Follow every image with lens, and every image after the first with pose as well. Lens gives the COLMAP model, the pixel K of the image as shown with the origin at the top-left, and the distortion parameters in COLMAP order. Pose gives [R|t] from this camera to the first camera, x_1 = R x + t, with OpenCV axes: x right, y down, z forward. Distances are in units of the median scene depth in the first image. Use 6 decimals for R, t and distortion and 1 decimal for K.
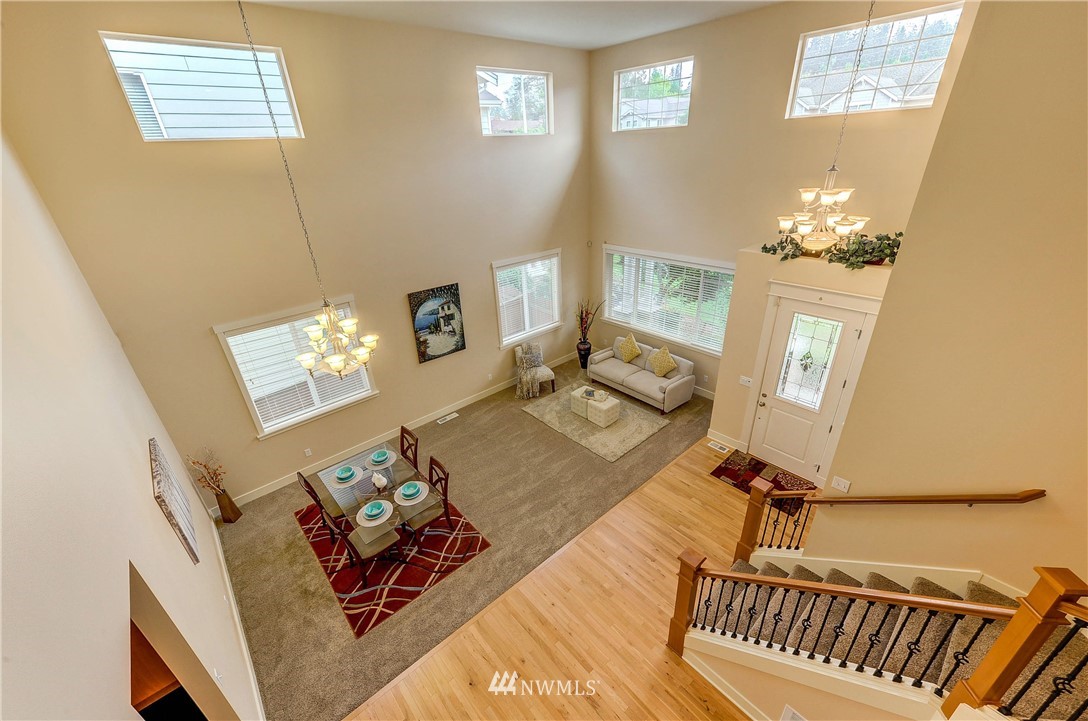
lens RADIAL K [[433.1, 0, 544.0], [0, 433.1, 360.5], [0, 0, 1]] dist [0.002140, -0.000124]
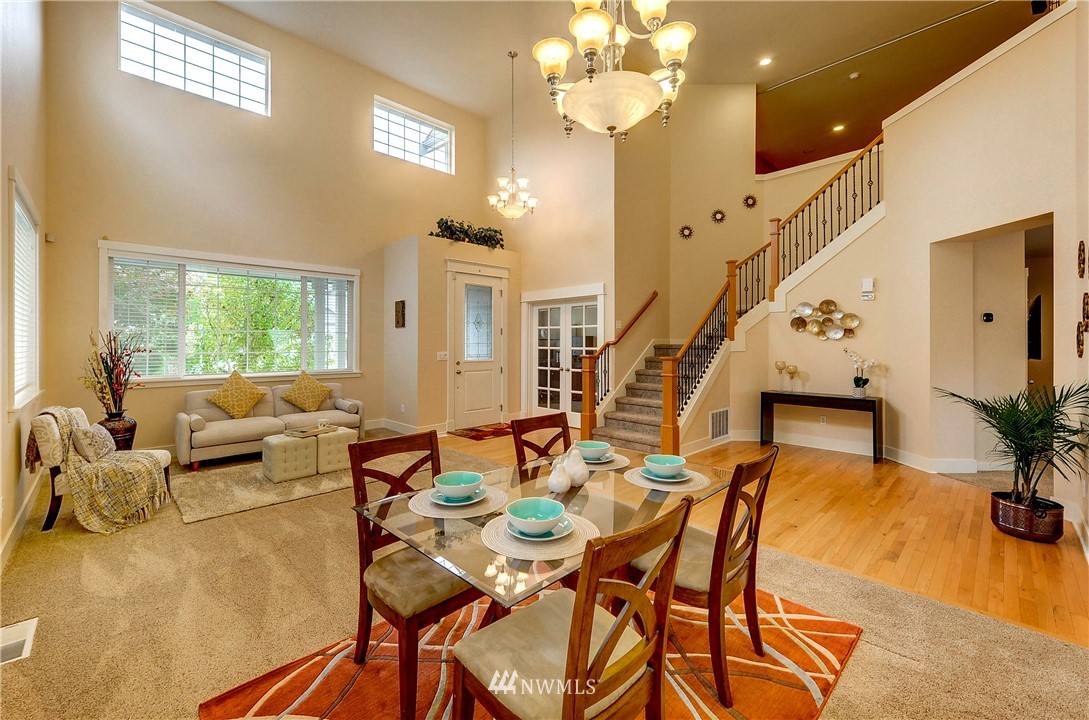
lens RADIAL K [[449.6, 0, 540.7], [0, 449.6, 334.2], [0, 0, 1]] dist [0.001448, -0.000177]
pose [[-0.075272, 0.050784, 0.995869, -0.568759], [0.445591, 0.895157, -0.011969, 0.102601], [-0.892067, 0.442849, -0.090009, 0.733804]]
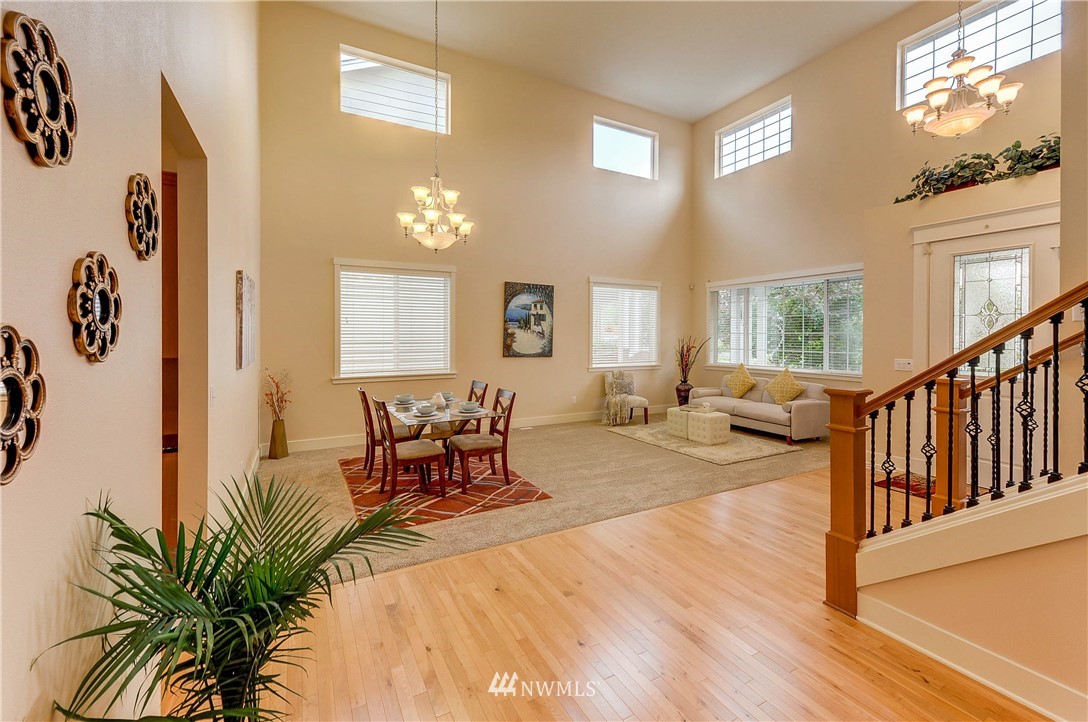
lens RADIAL K [[449.2, 0, 540.2], [0, 449.2, 335.2], [0, 0, 1]] dist [0.001448, -0.000177]
pose [[0.971409, 0.050396, -0.232003, 0.017922], [-0.147588, 0.893632, -0.423840, 0.369582], [0.185966, 0.445963, 0.875519, 0.132638]]
